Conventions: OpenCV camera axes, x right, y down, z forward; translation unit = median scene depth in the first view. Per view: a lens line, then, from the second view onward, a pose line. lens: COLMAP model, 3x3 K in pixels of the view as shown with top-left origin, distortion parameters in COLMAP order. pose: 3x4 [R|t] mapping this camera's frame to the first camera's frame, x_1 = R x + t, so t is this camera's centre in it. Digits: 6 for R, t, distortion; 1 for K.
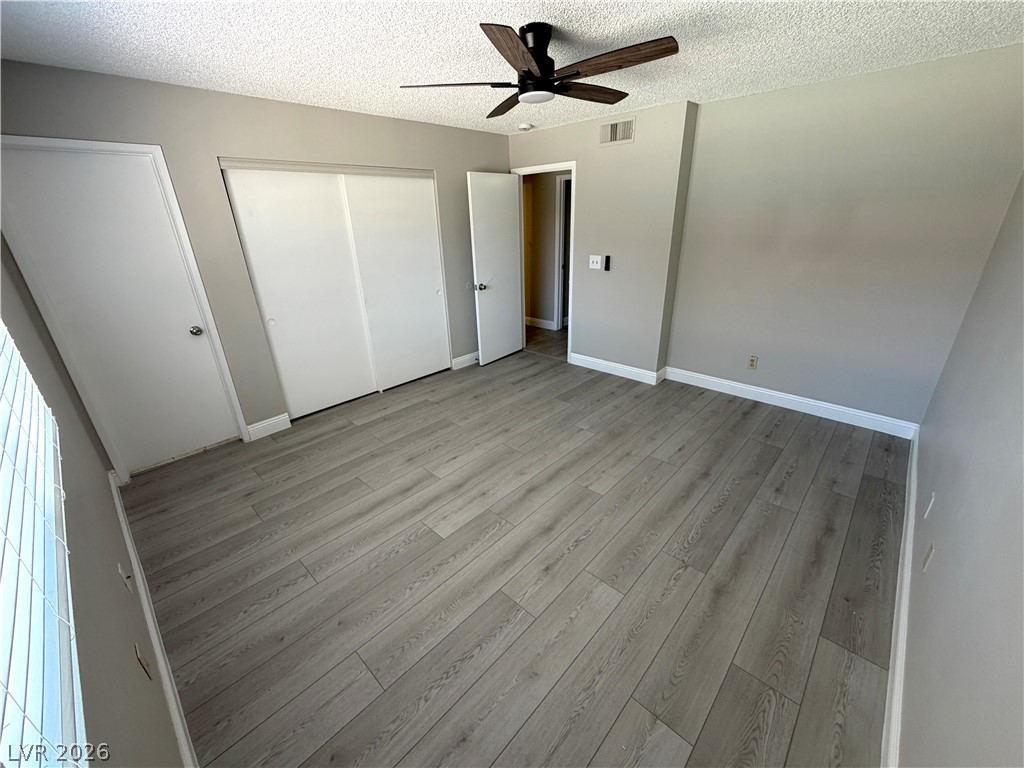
lens RADIAL K [[408.9, 0, 510.1], [0, 408.9, 384.0], [0, 0, 1]] dist [0.000185, 0.000094]
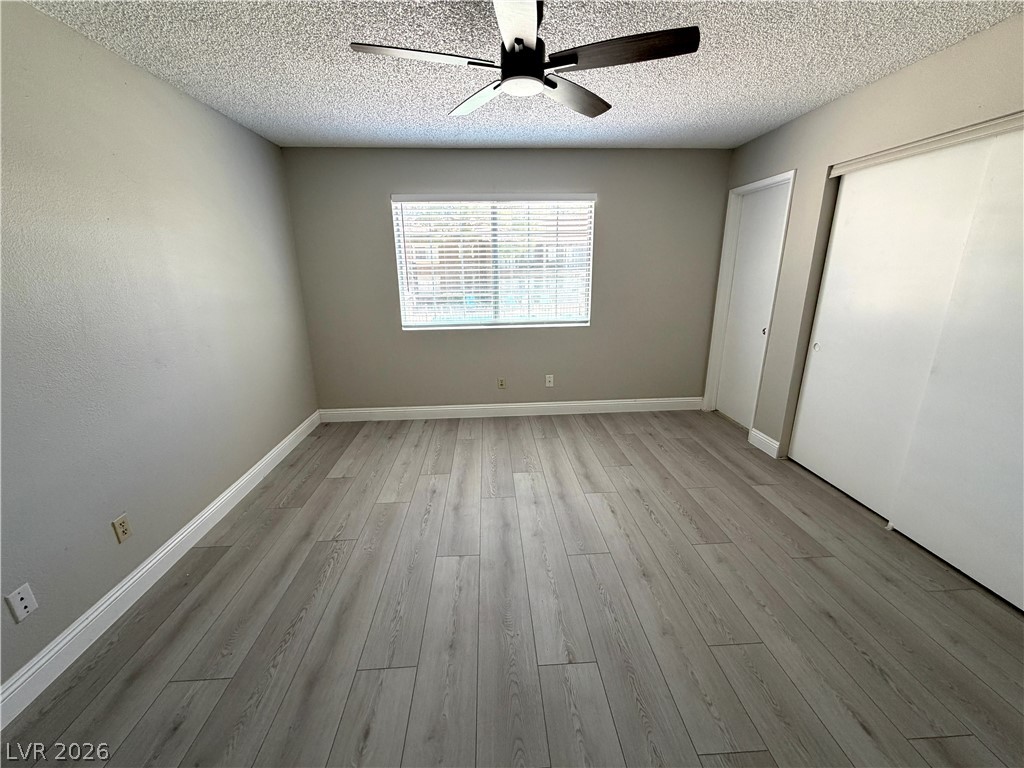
lens RADIAL K [[408.9, 0, 510.1], [0, 408.9, 384.0], [0, 0, 1]] dist [0.000185, 0.000094]
pose [[-0.682815, 0.238769, -0.690474, 0.639343], [-0.250785, 0.811064, 0.528472, -0.513391], [0.686201, 0.534008, -0.493927, 1.368410]]
